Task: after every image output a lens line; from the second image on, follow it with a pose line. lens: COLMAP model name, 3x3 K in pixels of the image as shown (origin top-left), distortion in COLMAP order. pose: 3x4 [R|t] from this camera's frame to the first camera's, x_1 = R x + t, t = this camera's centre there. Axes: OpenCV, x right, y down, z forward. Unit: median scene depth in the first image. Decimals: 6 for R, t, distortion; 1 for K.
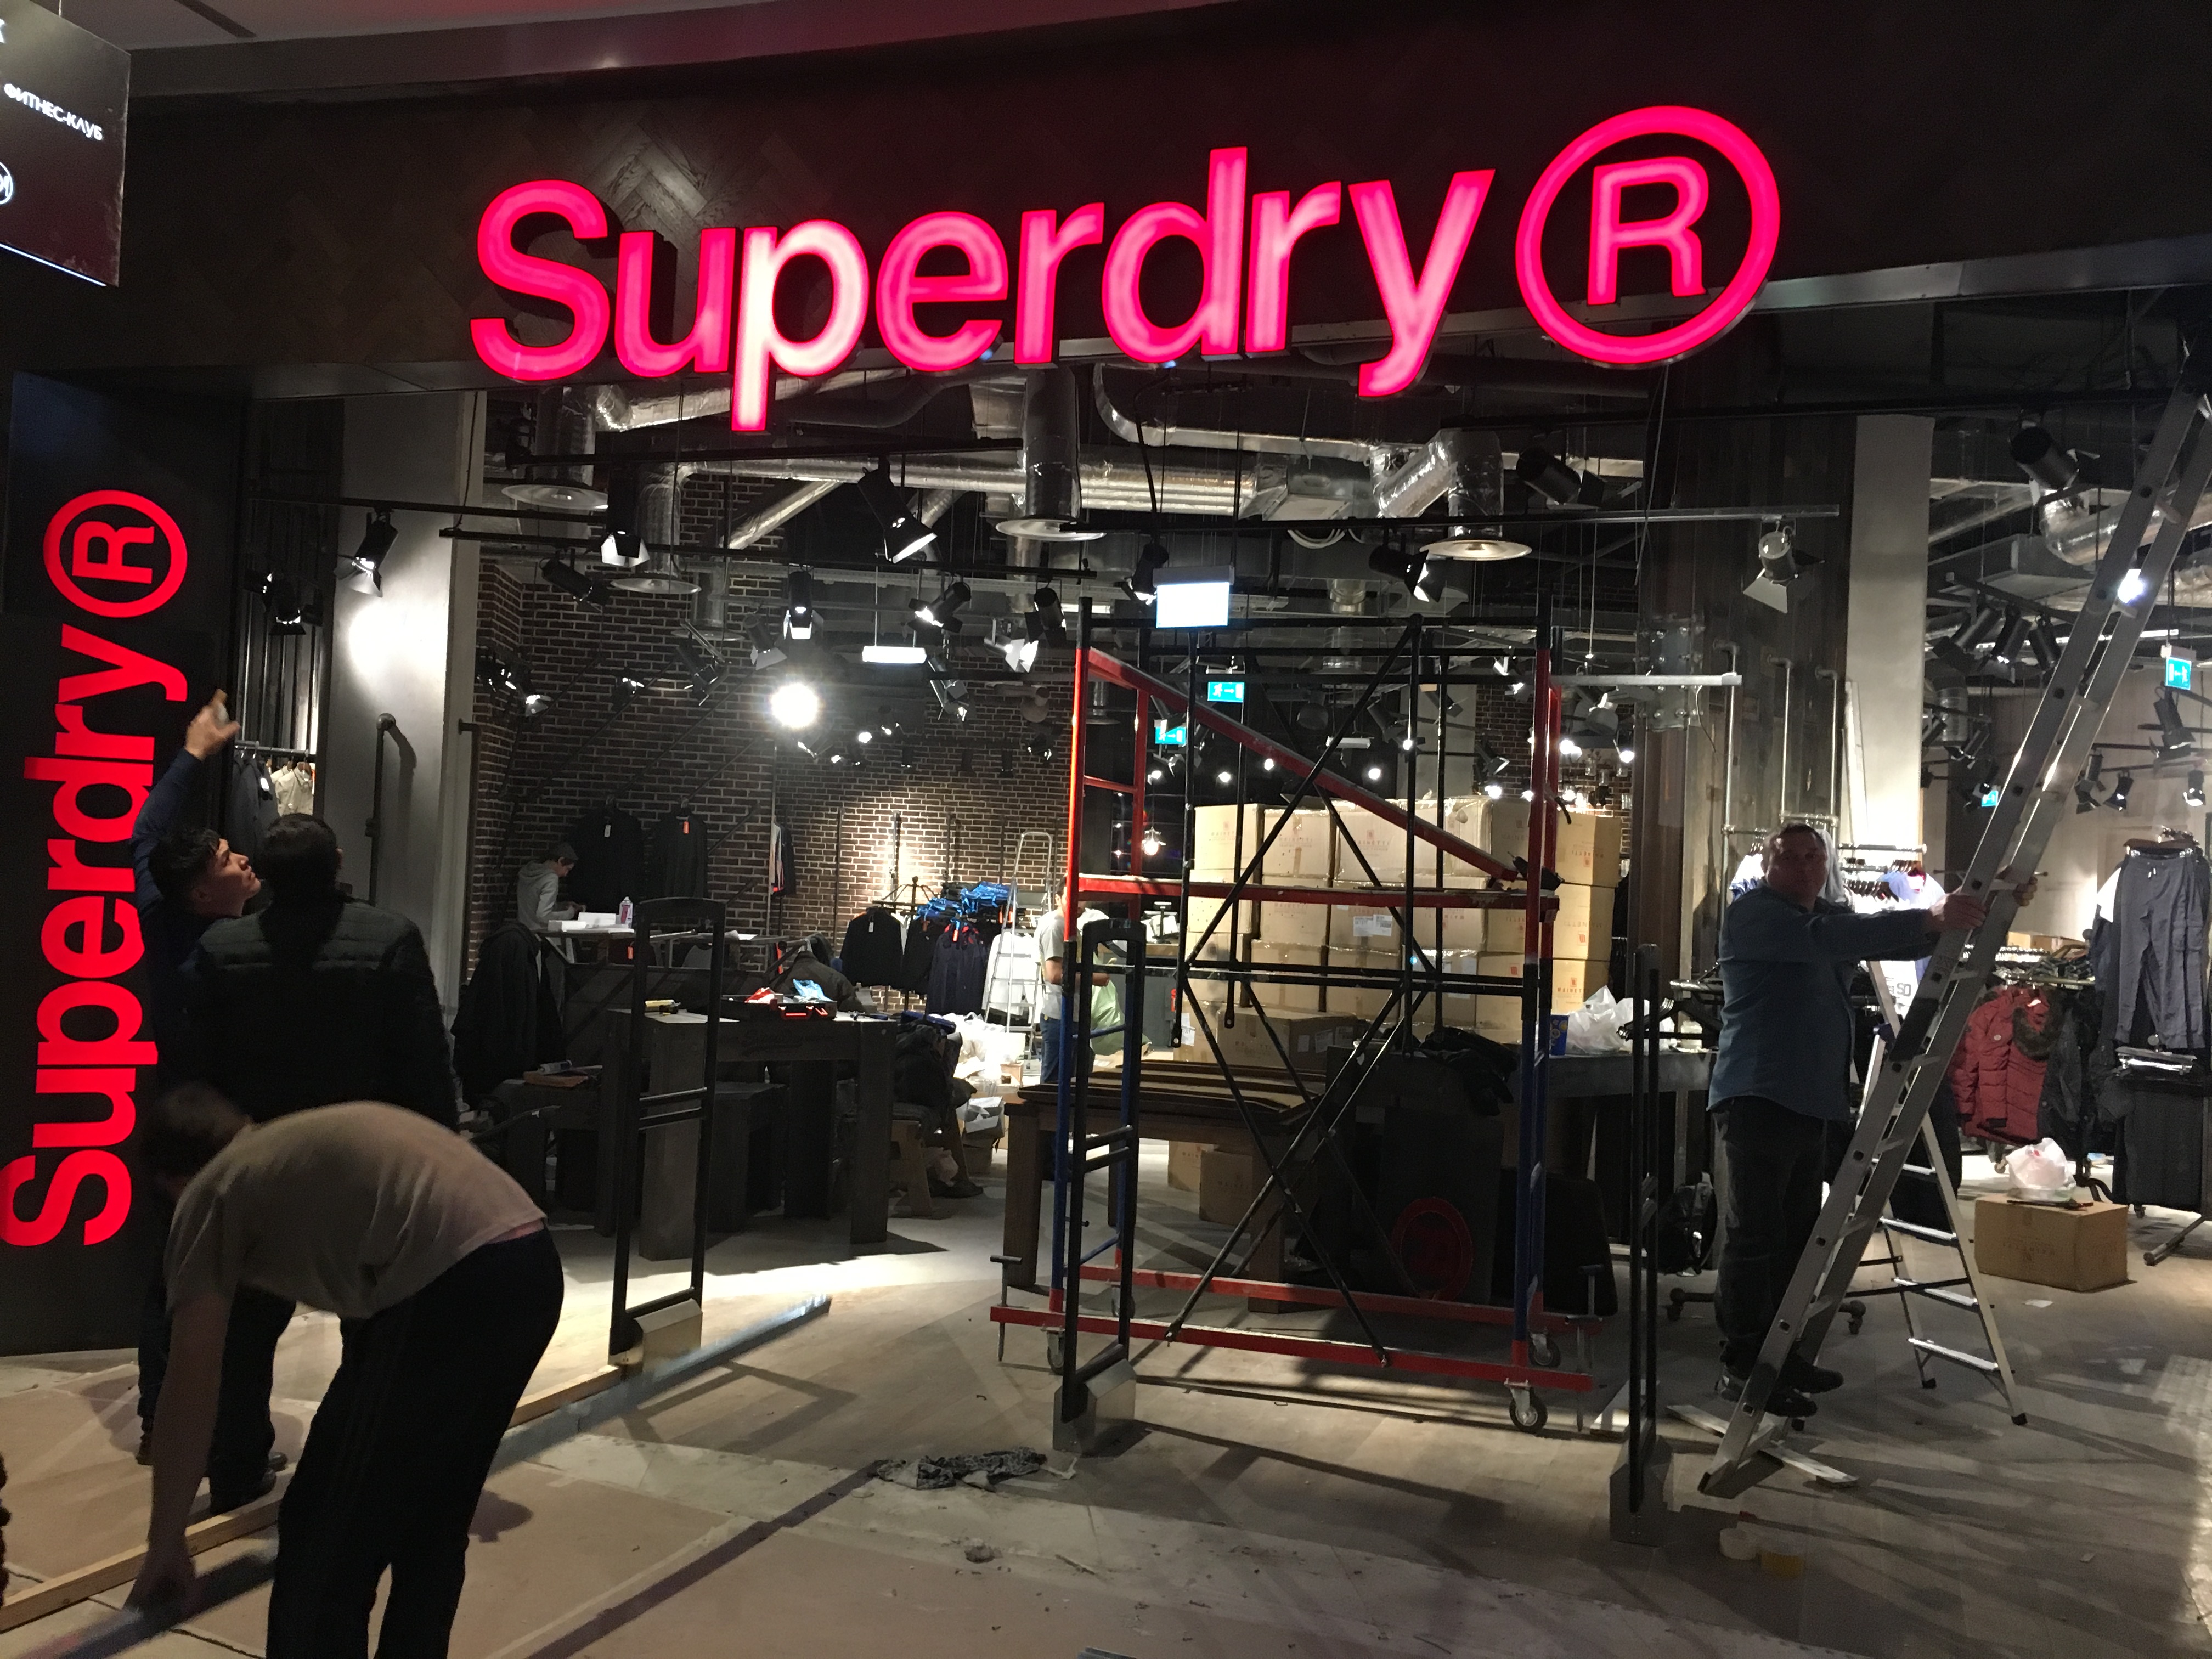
lens RADIAL K [[1816.4, 0, 1102.4], [0, 1816.4, 835.3], [0, 0, 1]] dist [0.040016, -0.004045]
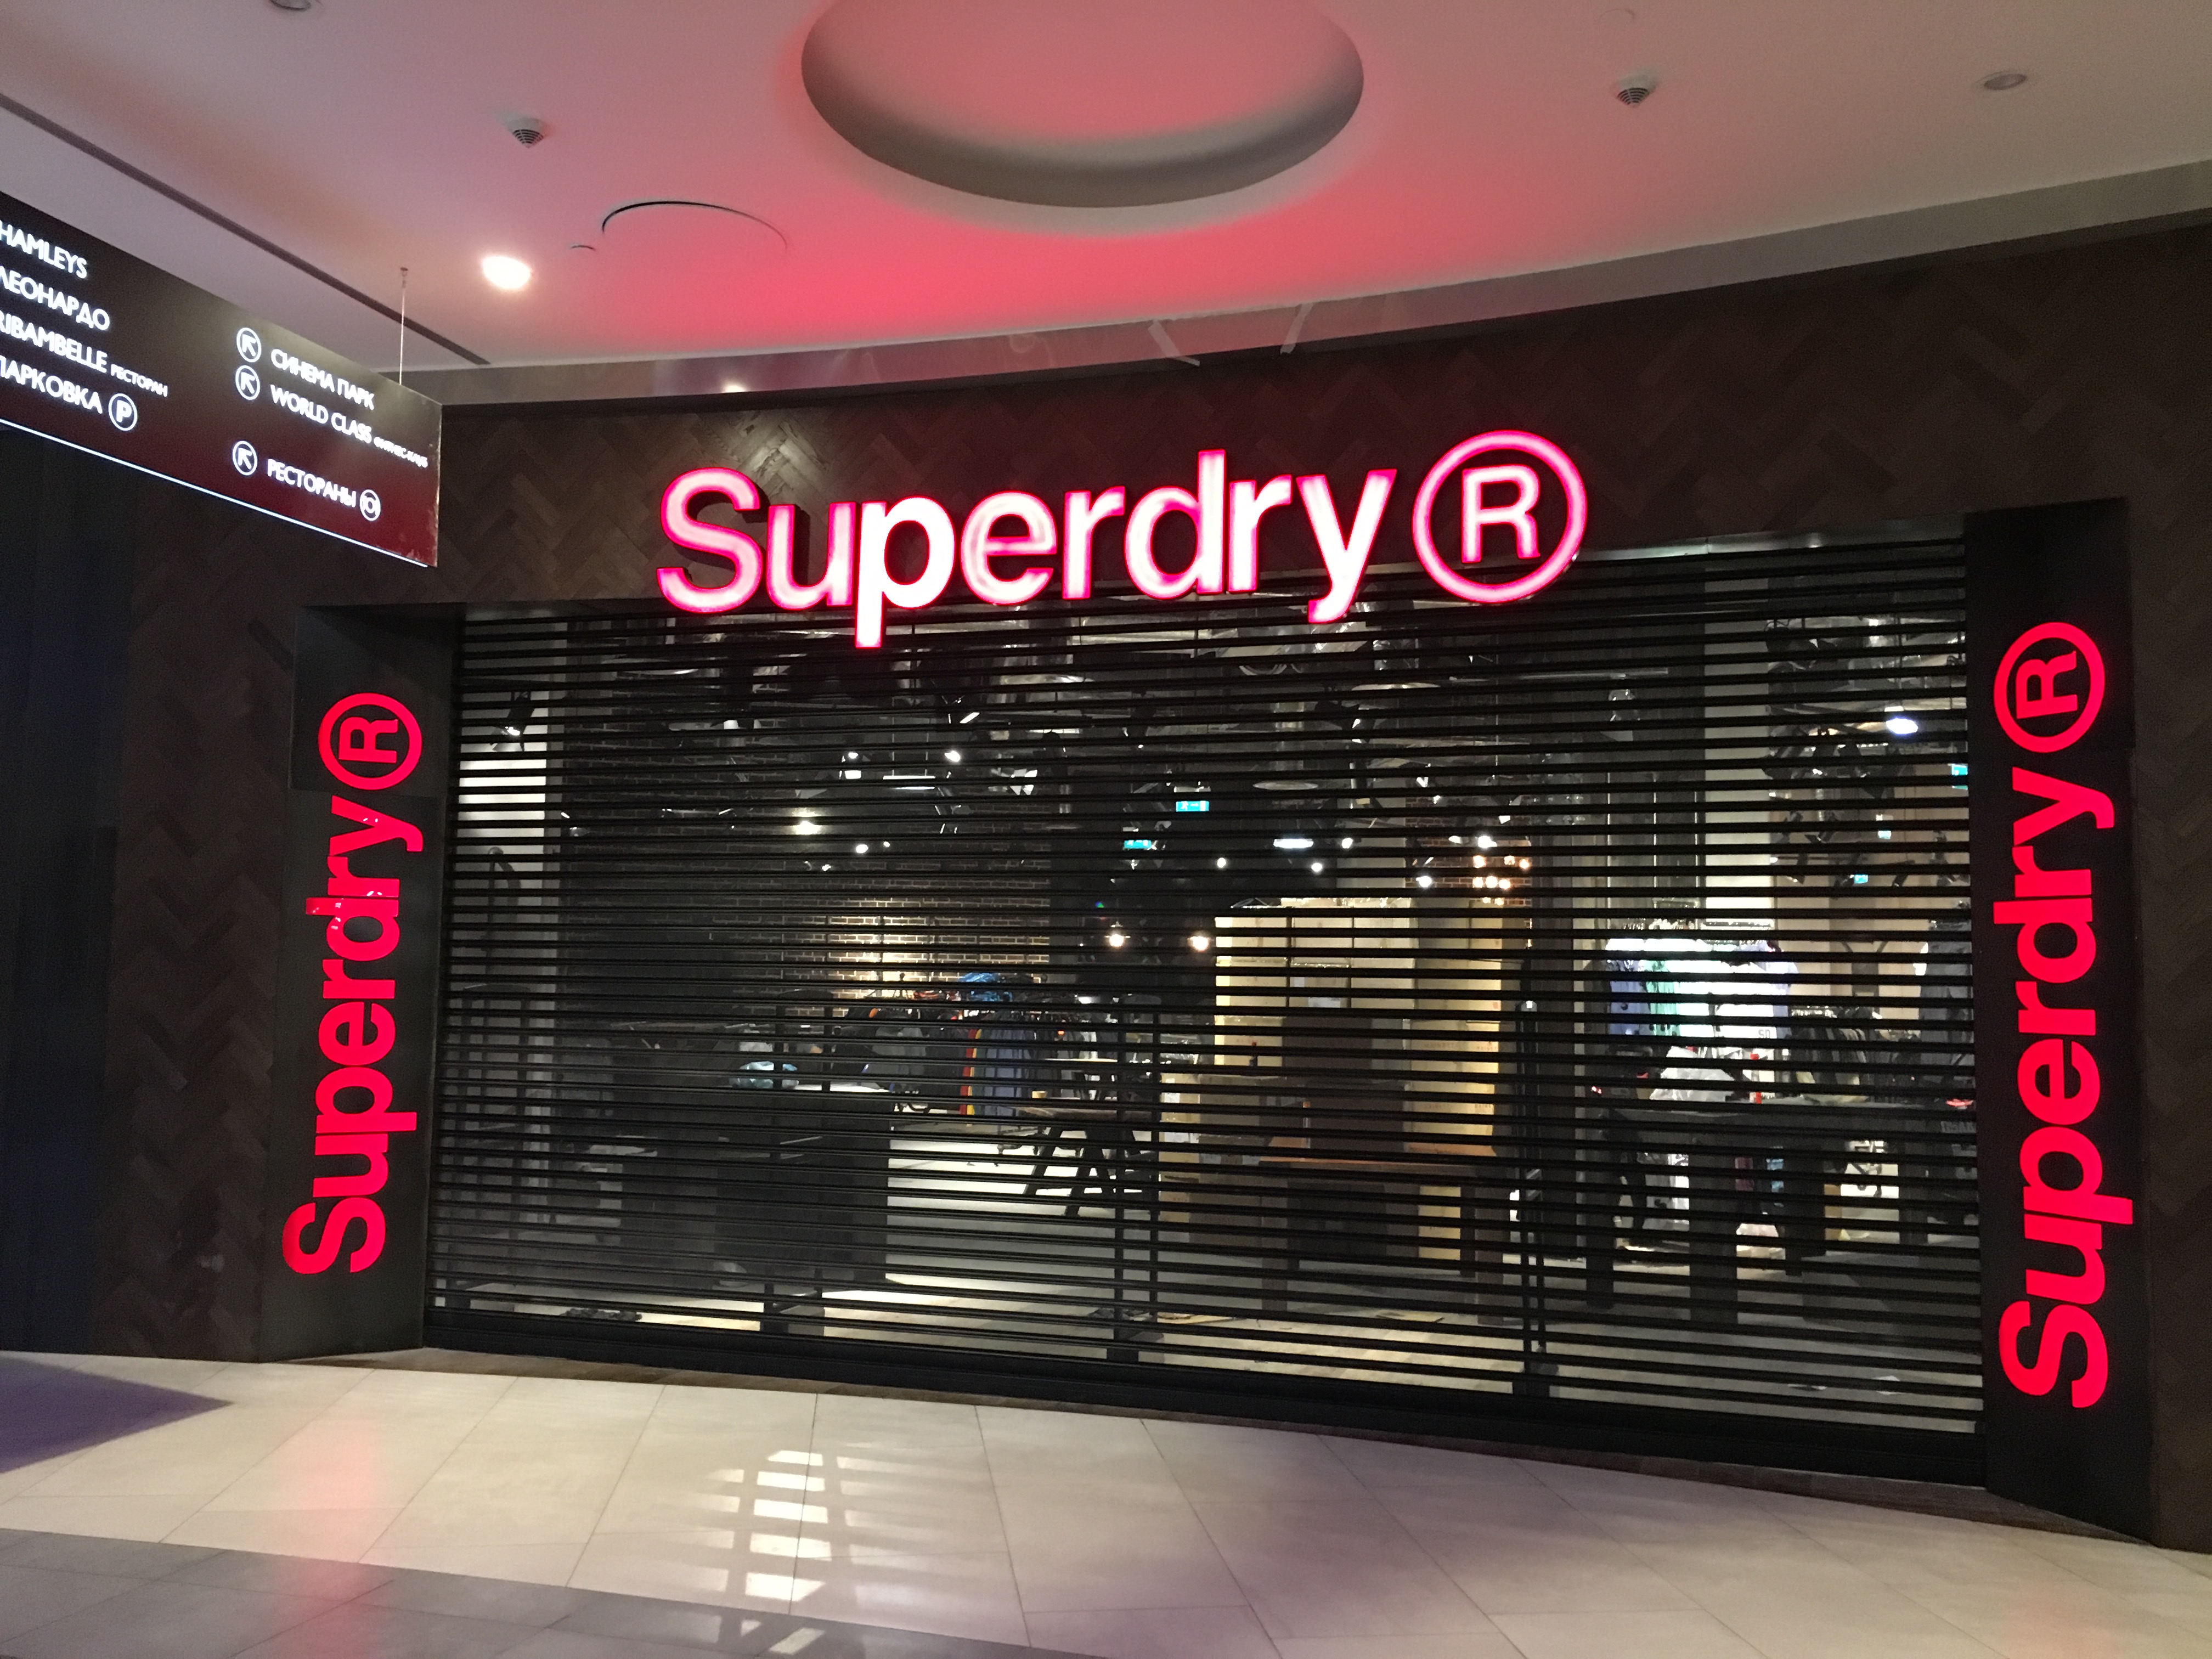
lens RADIAL K [[1816.4, 0, 1112.9], [0, 1816.4, 834.6], [0, 0, 1]] dist [0.040016, -0.004045]
pose [[0.998828, -0.026859, 0.040265, -0.068996], [0.028885, 0.998300, -0.050617, -0.005315], [-0.038837, 0.051720, 0.997906, -0.378584]]
